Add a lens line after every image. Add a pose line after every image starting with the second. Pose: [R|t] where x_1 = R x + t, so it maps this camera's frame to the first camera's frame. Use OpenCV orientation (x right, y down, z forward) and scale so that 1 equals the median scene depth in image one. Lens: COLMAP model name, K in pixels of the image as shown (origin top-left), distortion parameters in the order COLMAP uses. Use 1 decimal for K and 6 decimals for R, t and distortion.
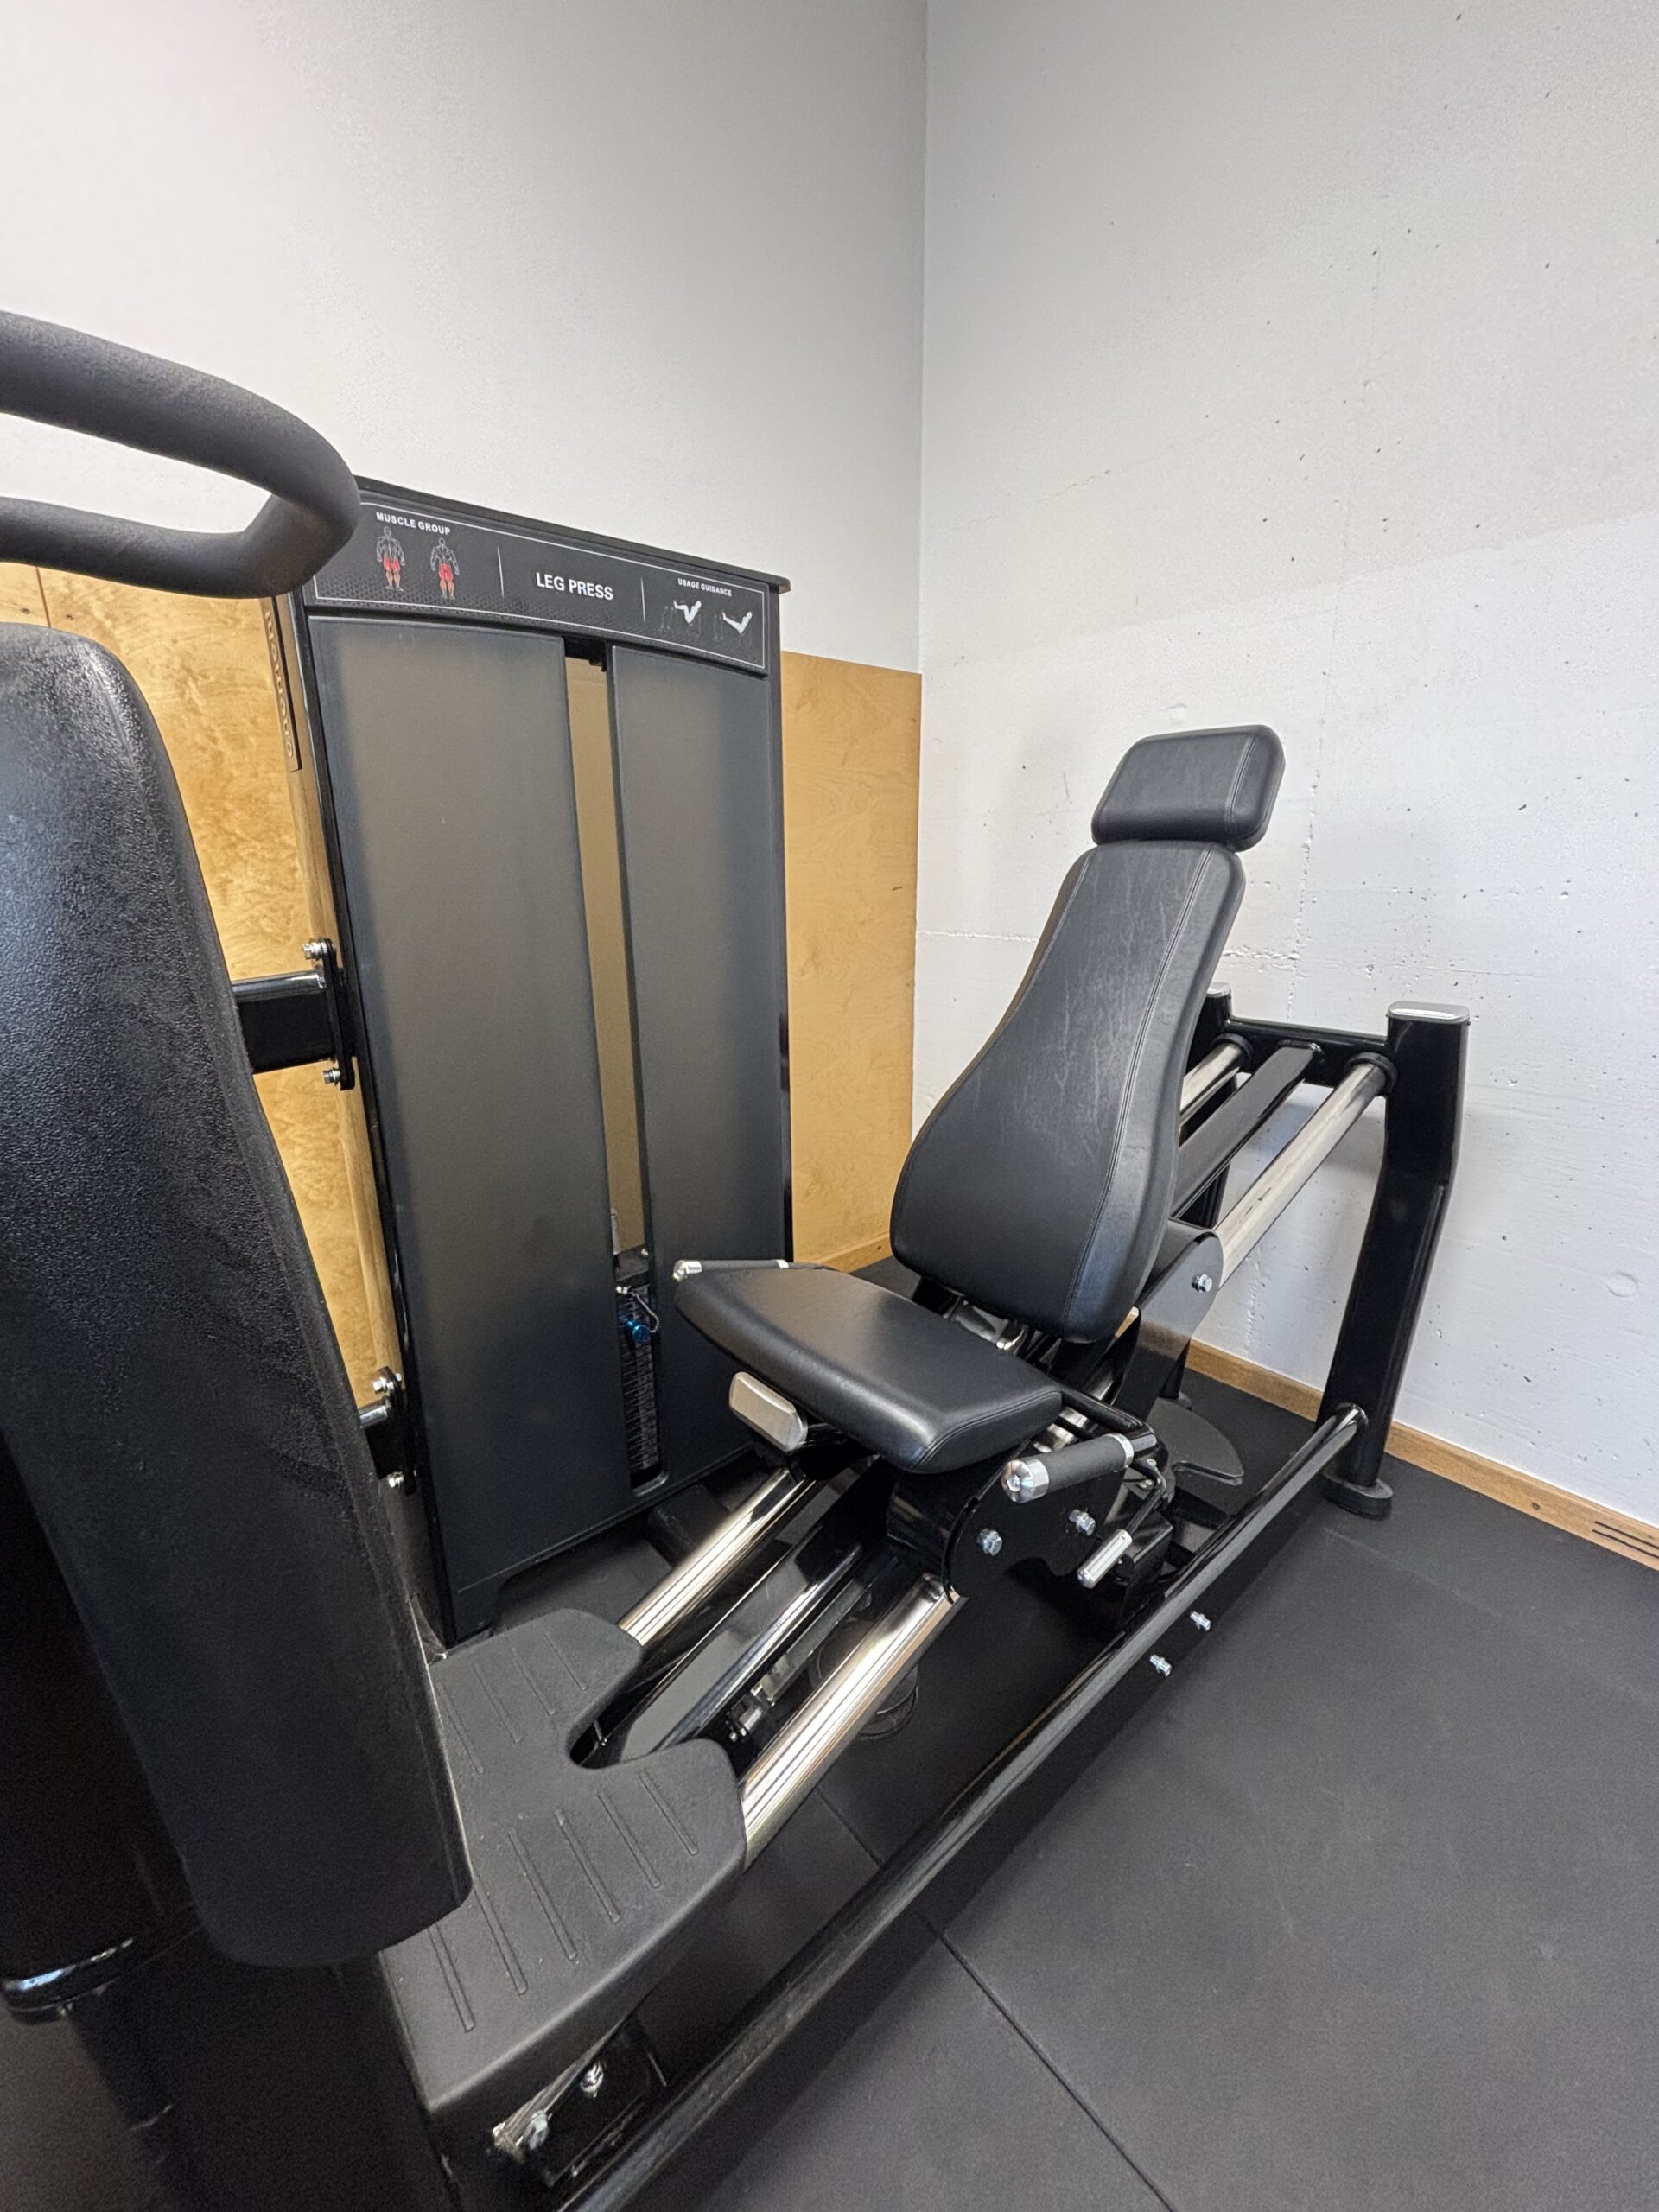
lens RADIAL K [[890.1, 0, 829.5], [0, 890.1, 1106.0], [0, 0, 1]] dist [-0.001773, -0.000501]
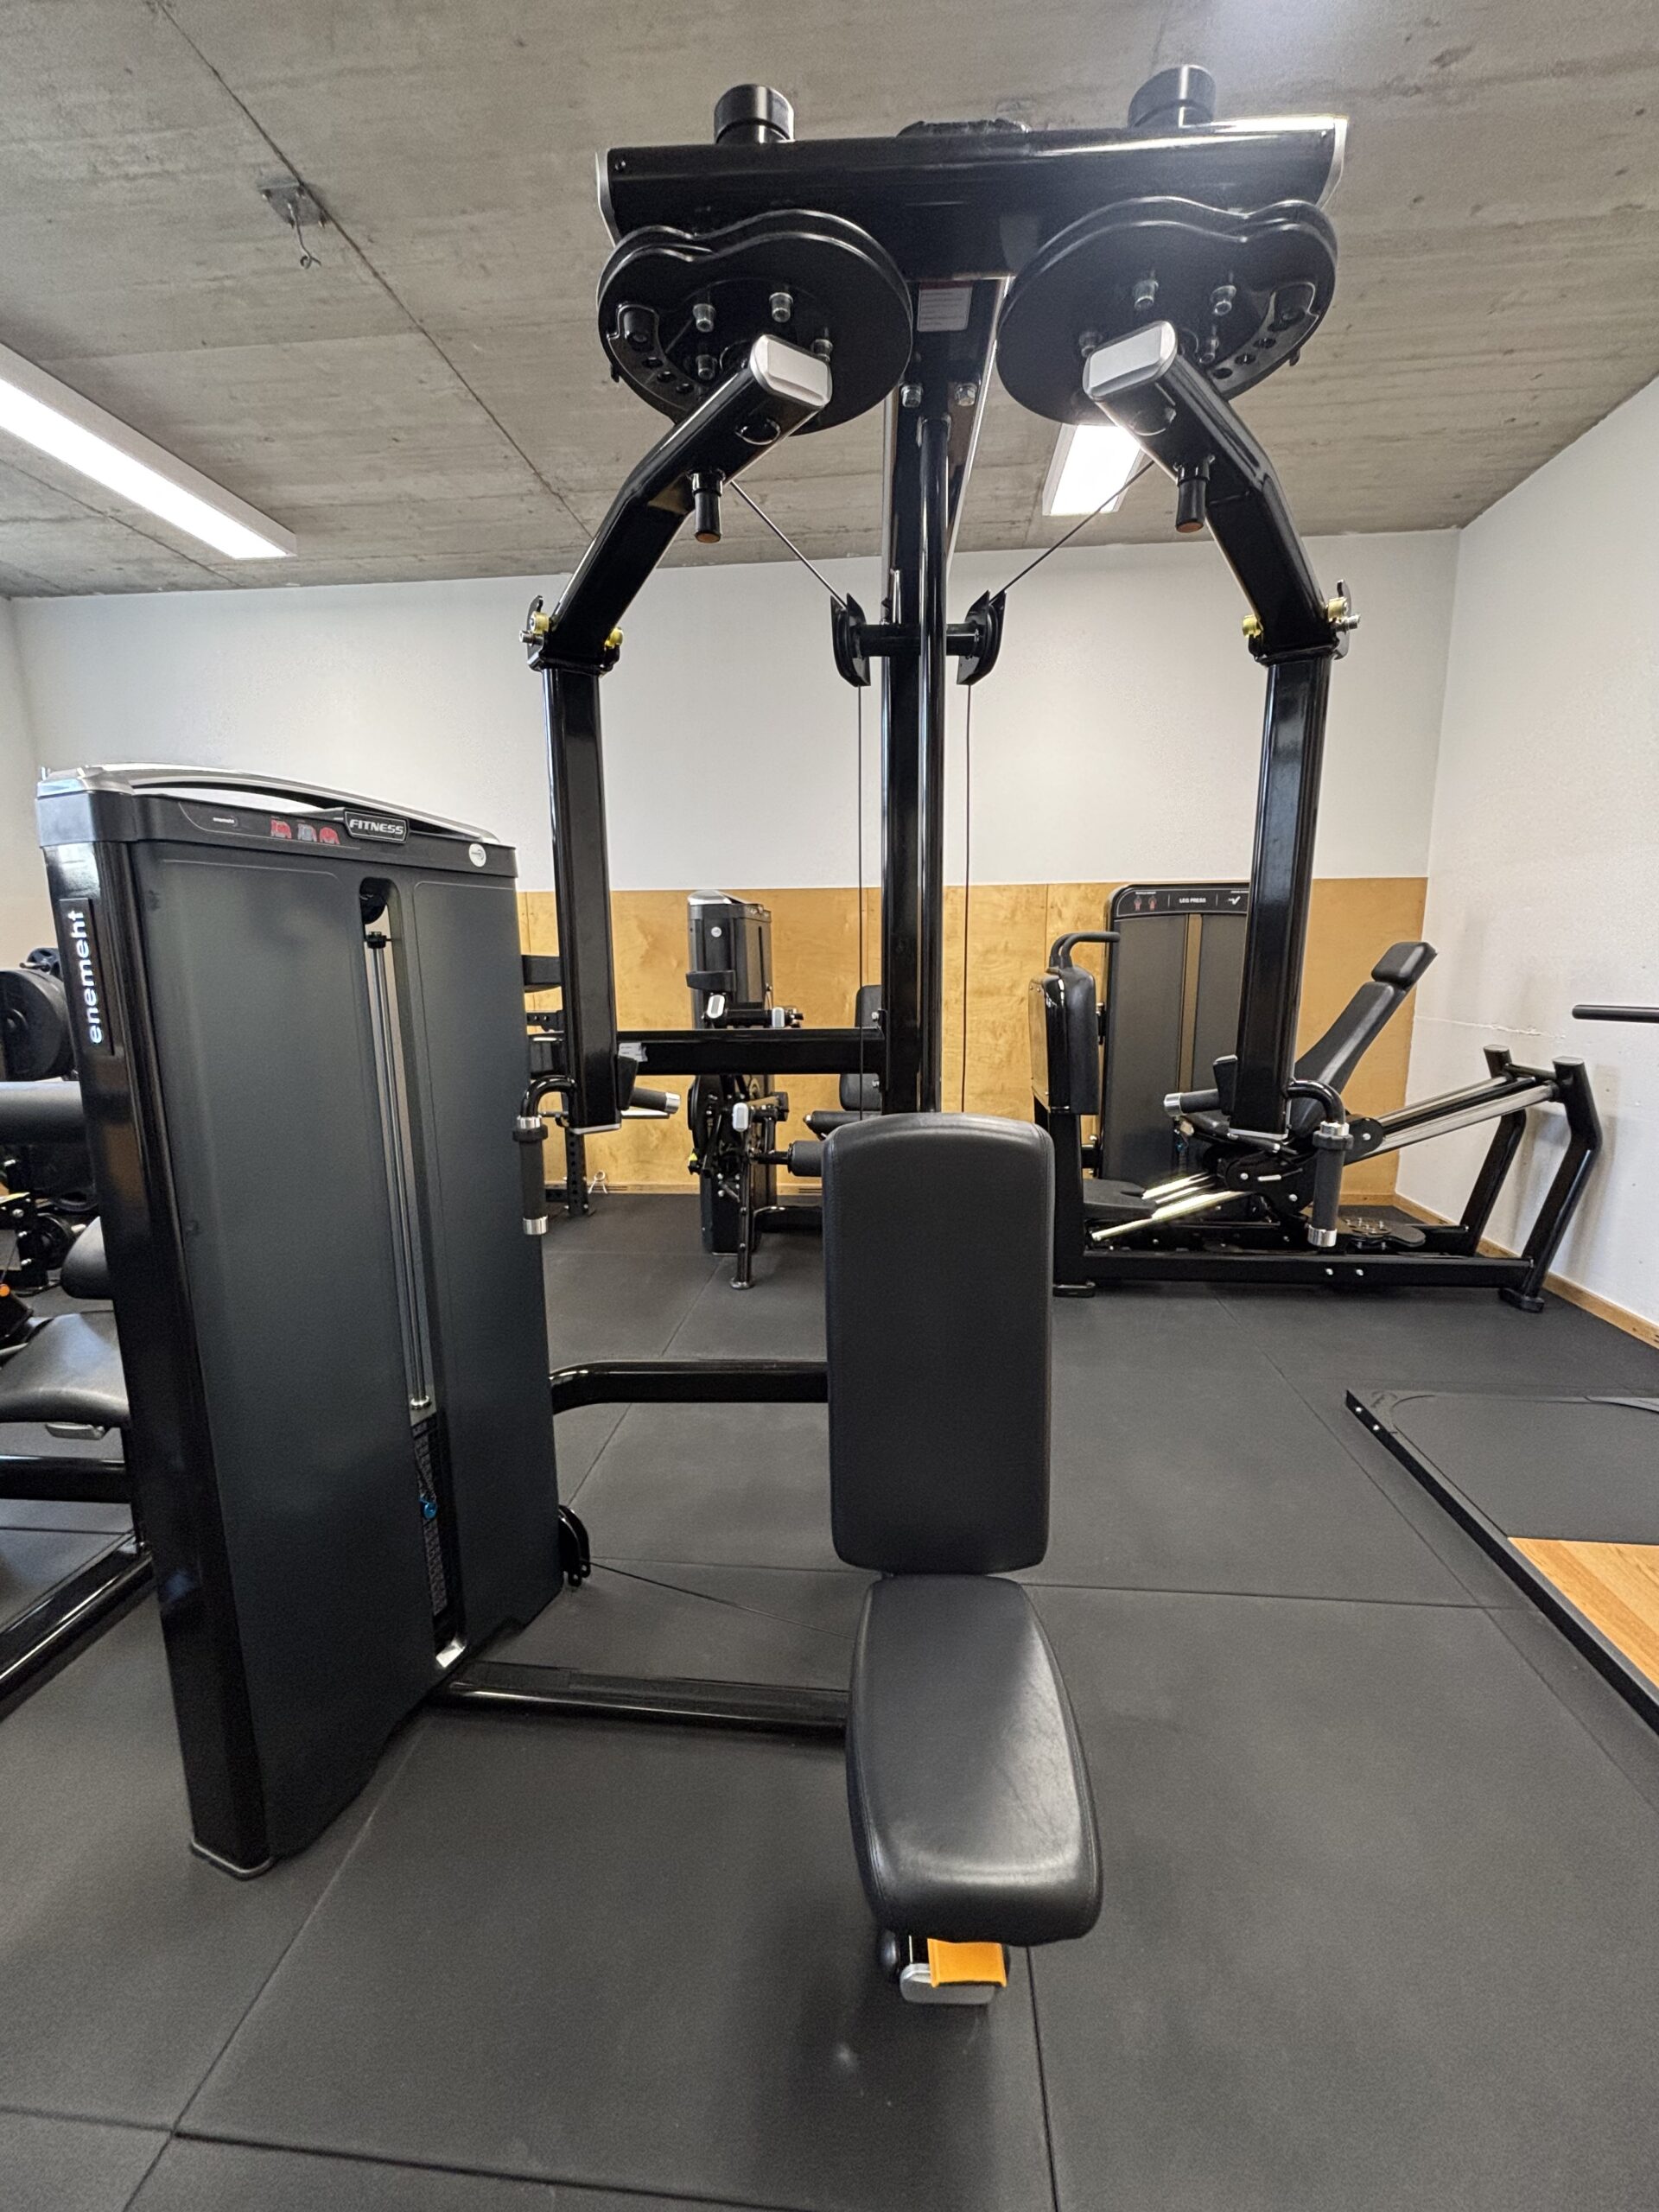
lens RADIAL K [[890.1, 0, 829.5], [0, 890.1, 1106.0], [0, 0, 1]] dist [-0.001773, -0.000501]
pose [[0.680925, 0.126593, -0.721329, 1.091550], [-0.186512, 0.982446, -0.003646, 0.359172], [0.708205, 0.137019, 0.692583, -1.818012]]
